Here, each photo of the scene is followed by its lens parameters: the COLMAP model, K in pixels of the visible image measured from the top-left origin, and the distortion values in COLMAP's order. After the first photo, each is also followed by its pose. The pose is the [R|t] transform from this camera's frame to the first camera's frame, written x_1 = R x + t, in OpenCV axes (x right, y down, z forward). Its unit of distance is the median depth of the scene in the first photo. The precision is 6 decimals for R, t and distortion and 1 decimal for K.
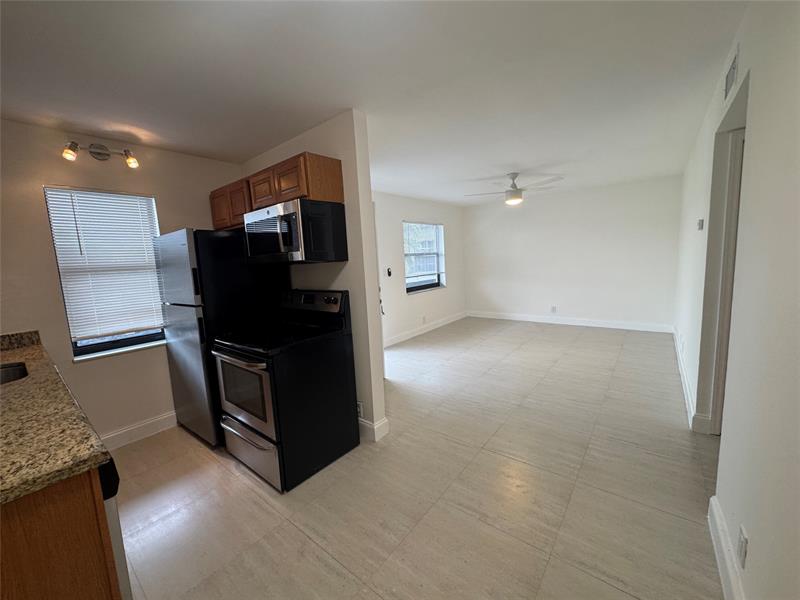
lens RADIAL K [[319.1, 0, 398.3], [0, 319.1, 299.2], [0, 0, 1]] dist [-0.002102, -0.000422]
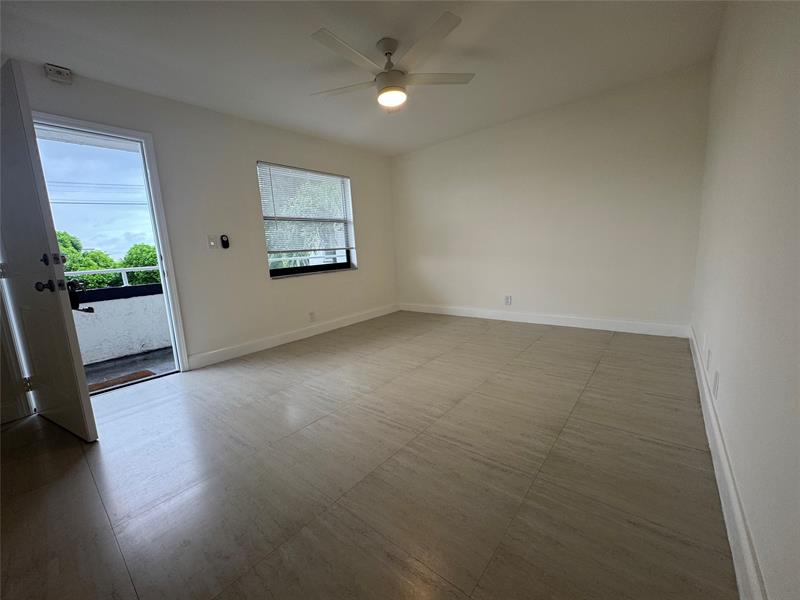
lens RADIAL K [[319.1, 0, 398.3], [0, 319.1, 299.2], [0, 0, 1]] dist [-0.002102, -0.000422]
pose [[0.999781, -0.005344, -0.020243, 0.301130], [0.005889, 0.999619, 0.026964, 0.012097], [0.020091, -0.027078, 0.999431, 0.359823]]
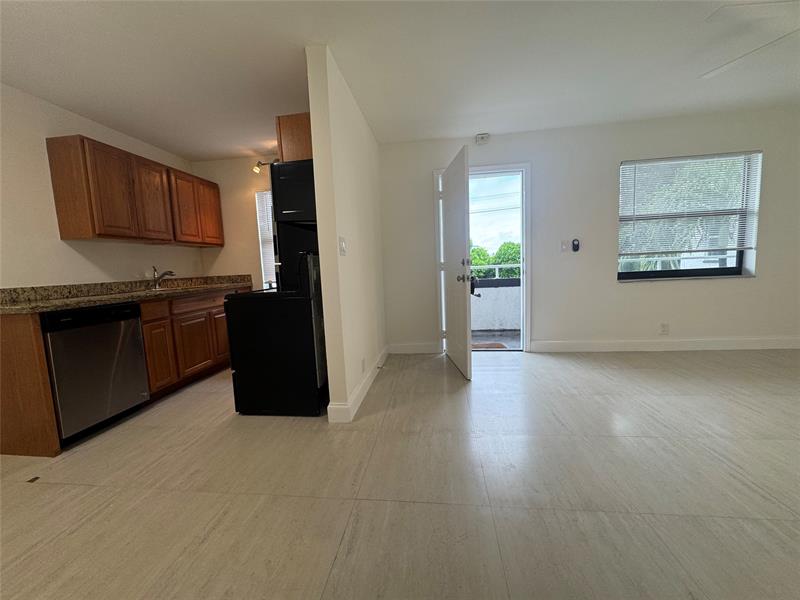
lens RADIAL K [[319.1, 0, 398.3], [0, 319.1, 299.2], [0, 0, 1]] dist [-0.002102, -0.000422]
pose [[0.524396, 0.119582, -0.843035, 0.336141], [-0.087518, 0.992415, 0.086332, 0.003534], [0.846965, 0.028509, 0.530884, 0.304737]]
